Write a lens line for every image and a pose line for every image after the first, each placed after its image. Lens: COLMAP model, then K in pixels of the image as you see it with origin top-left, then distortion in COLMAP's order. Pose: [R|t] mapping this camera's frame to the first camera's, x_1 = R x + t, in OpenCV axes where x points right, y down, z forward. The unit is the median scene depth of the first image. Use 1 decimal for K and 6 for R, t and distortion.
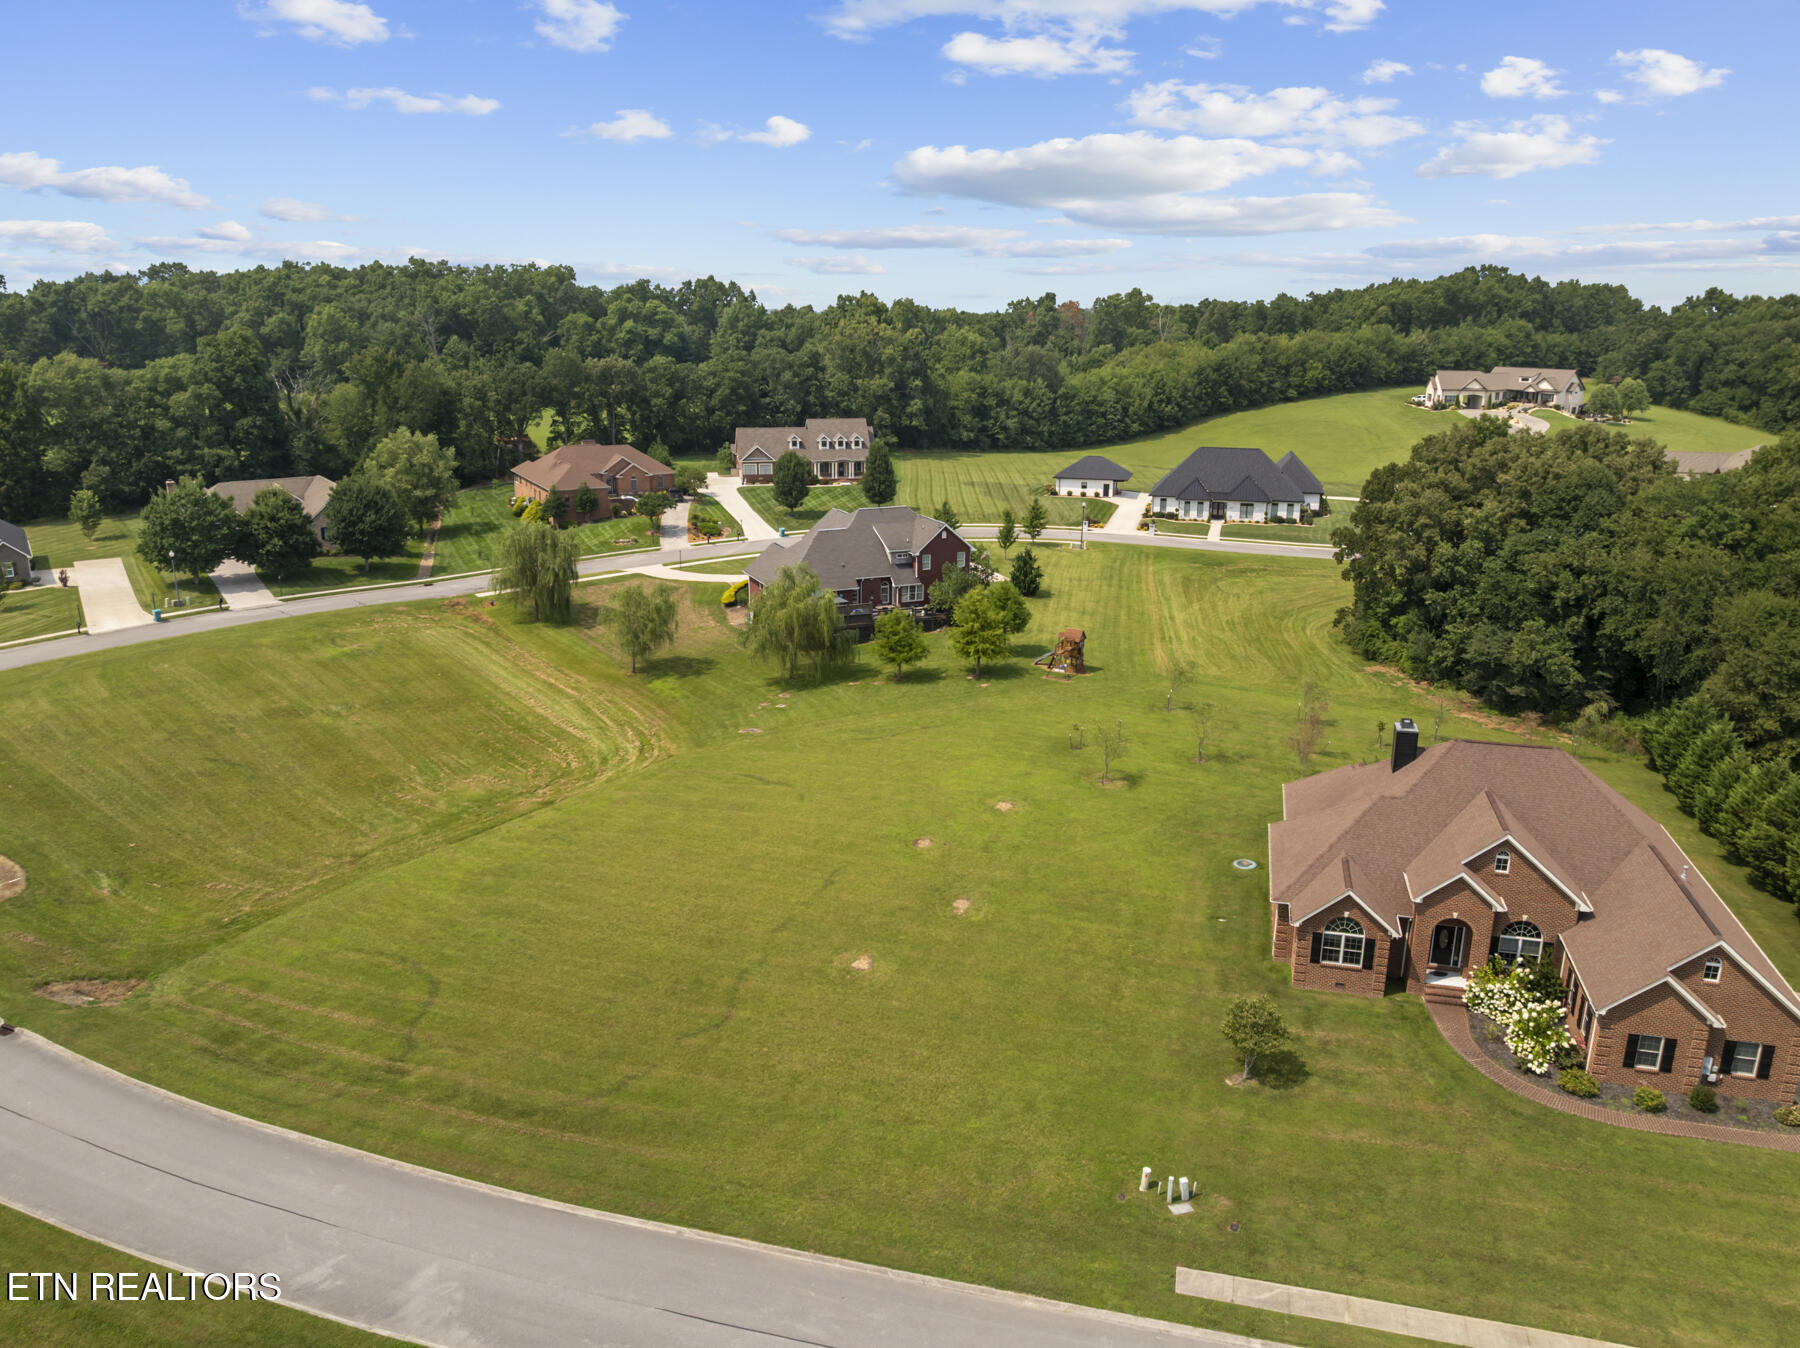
lens RADIAL K [[1266.5, 0, 898.7], [0, 1266.5, 663.7], [0, 0, 1]] dist [-0.036169, -0.004995]
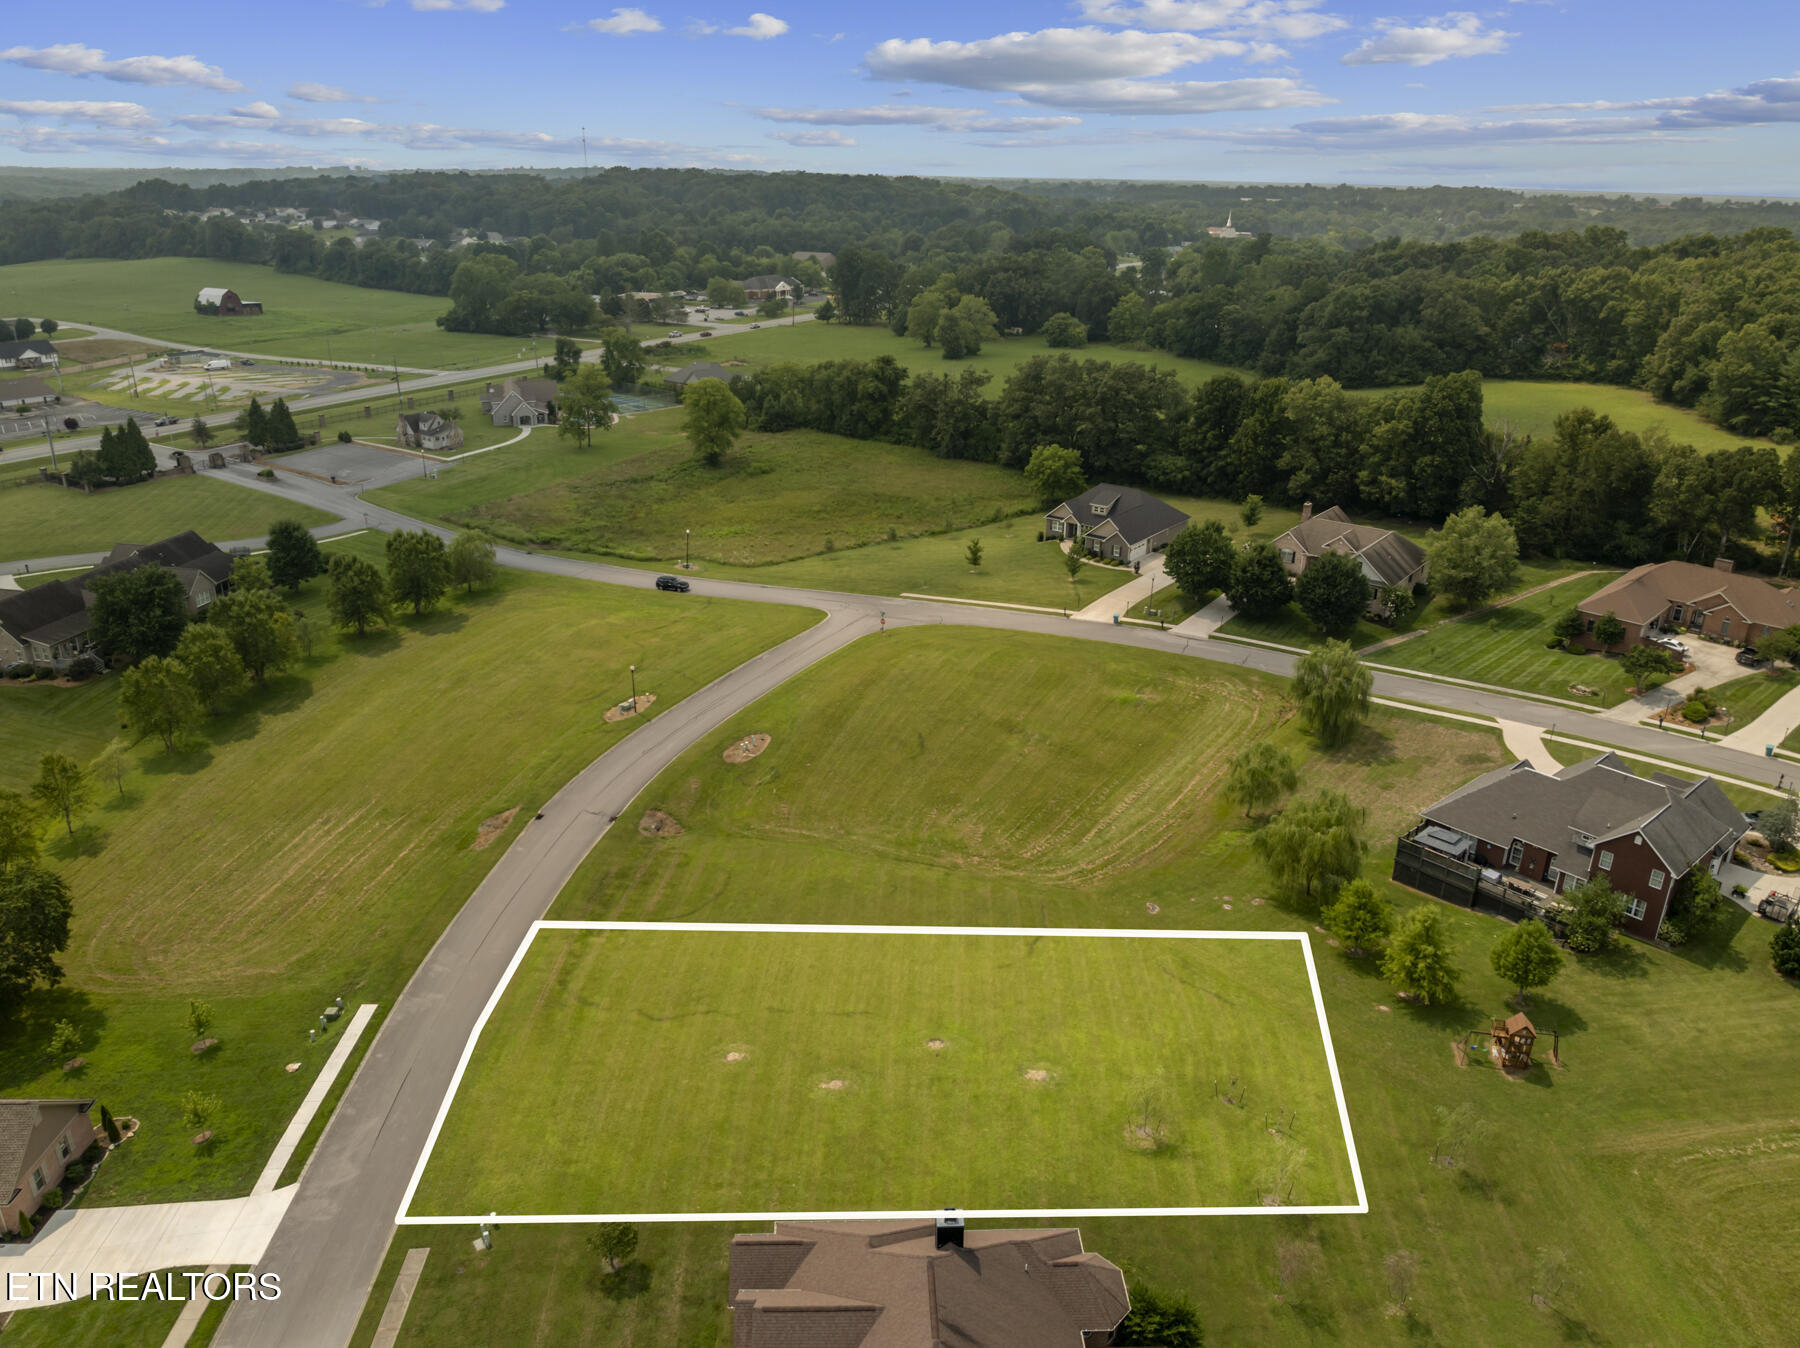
lens RADIAL K [[1264.0, 0, 894.7], [0, 1264.0, 680.4], [0, 0, 1]] dist [-0.039446, 0.000284]
pose [[0.297165, 0.355823, -0.886049, 0.497204], [-0.263930, 0.922424, 0.281913, -0.263368], [0.917624, 0.150080, 0.368024, 0.258803]]
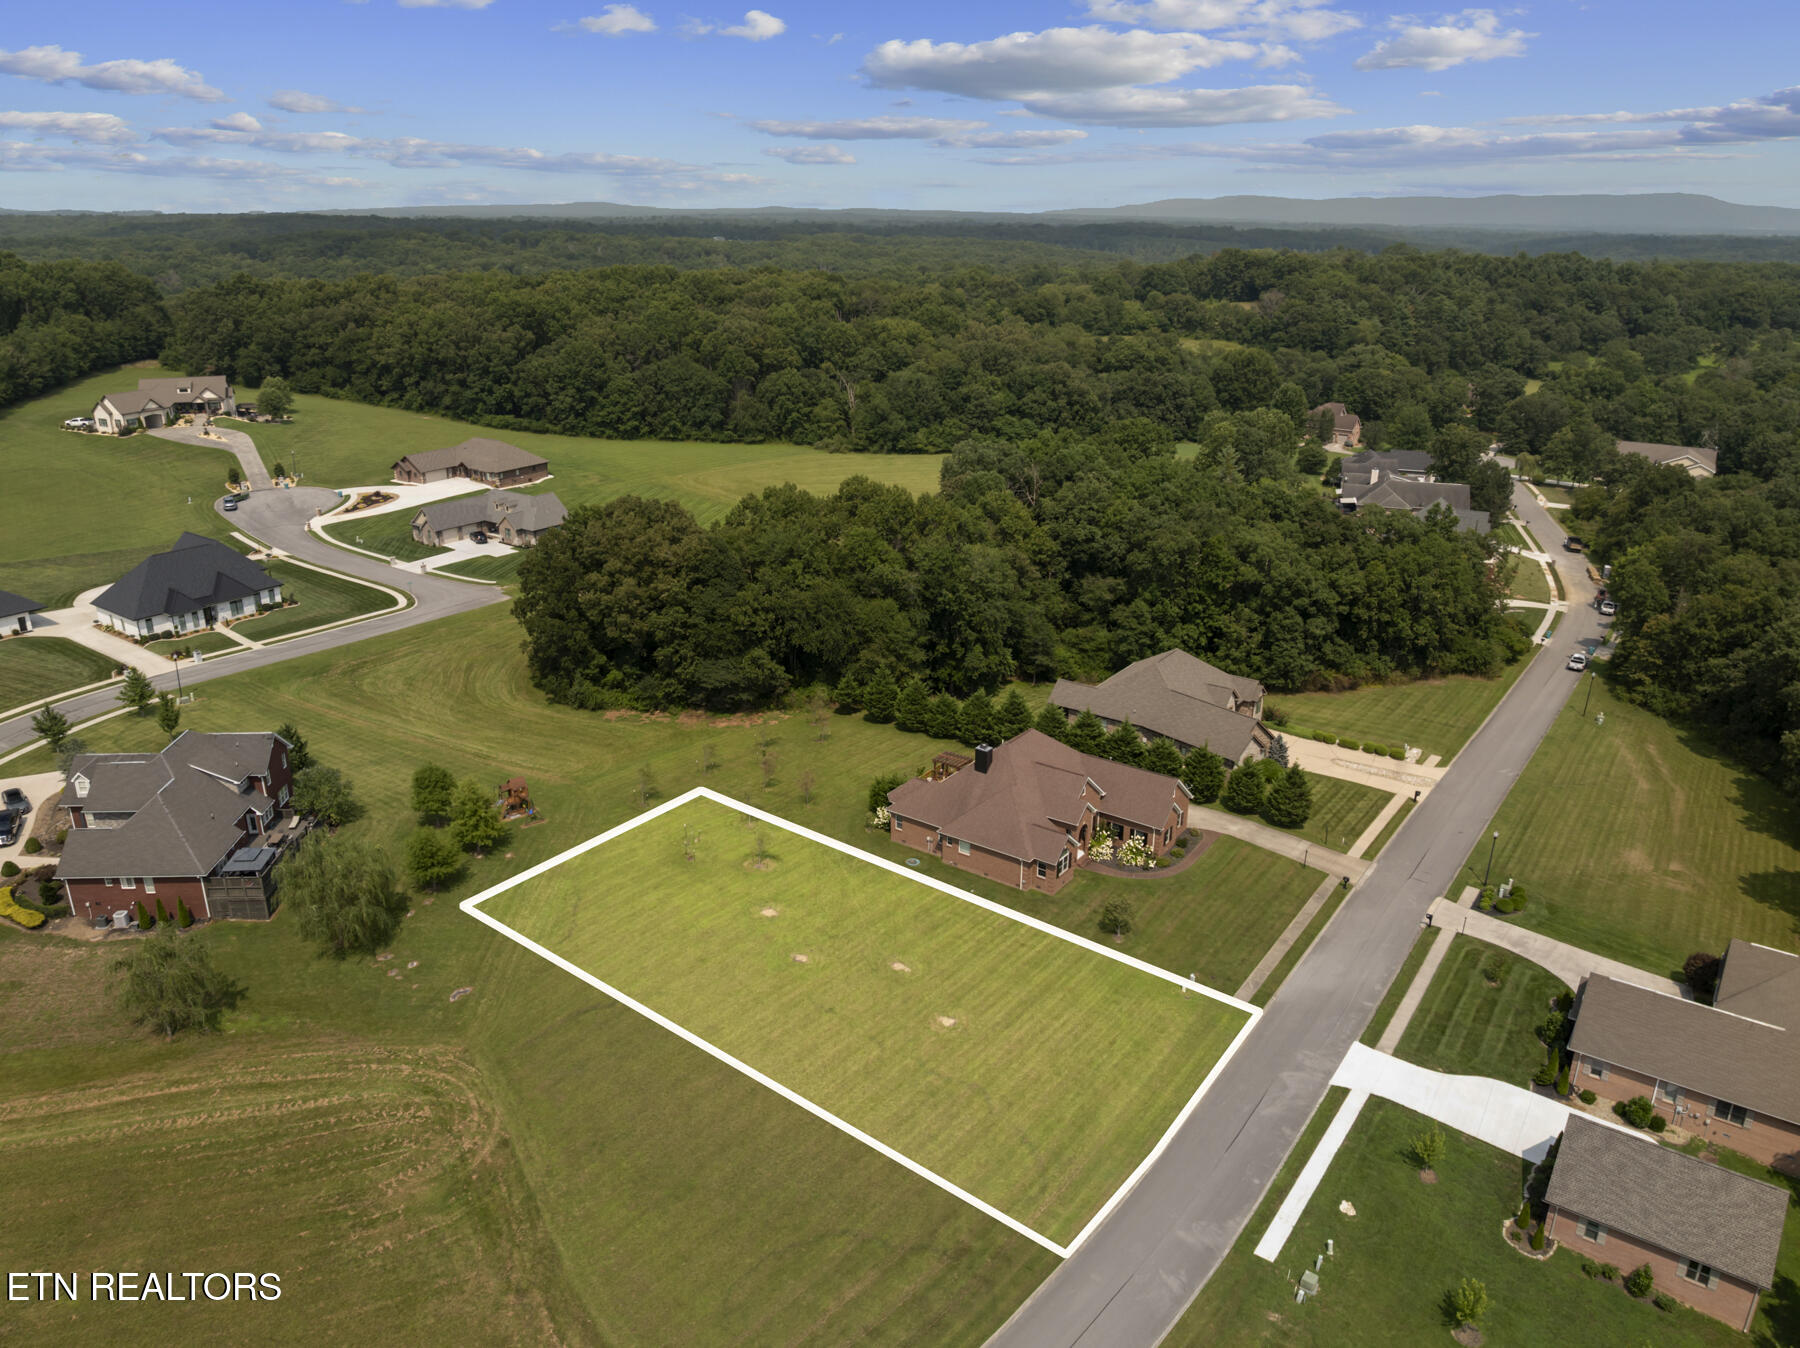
lens RADIAL K [[1266.5, 0, 898.7], [0, 1266.5, 663.7], [0, 0, 1]] dist [-0.036169, -0.004995]
pose [[0.344325, -0.318922, 0.883023, -0.567980], [0.243151, 0.938738, 0.244230, -0.252358], [-0.906817, 0.130613, 0.400777, 0.166304]]
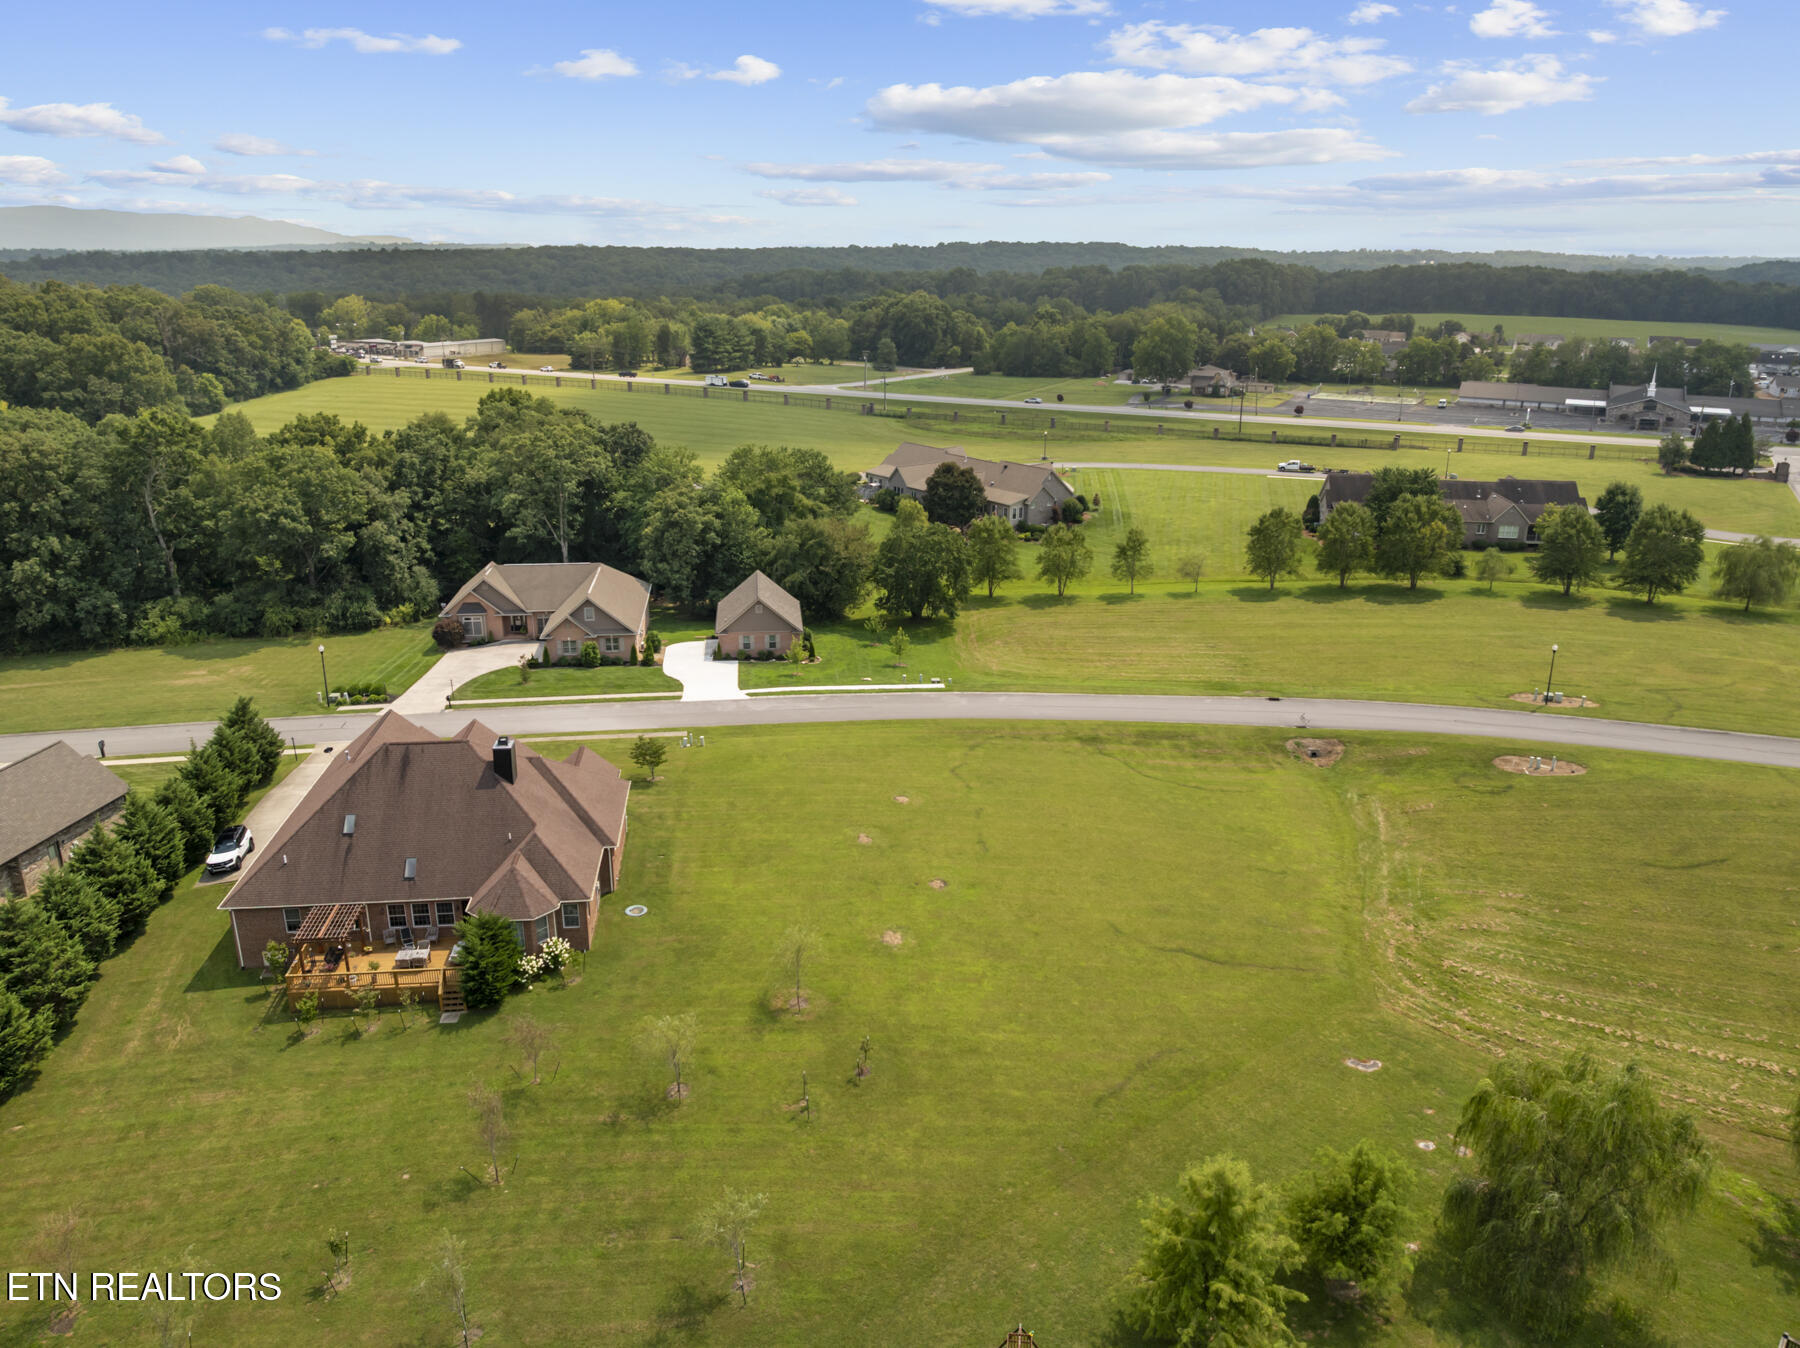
lens RADIAL K [[1263.8, 0, 900.0], [0, 1263.8, 669.9], [0, 0, 1]] dist [-0.034386, -0.007326]
pose [[-0.924666, 0.107915, -0.365168, 0.222665], [-0.112772, 0.838366, 0.533314, -0.304357], [0.363697, 0.534318, -0.763039, 0.911560]]
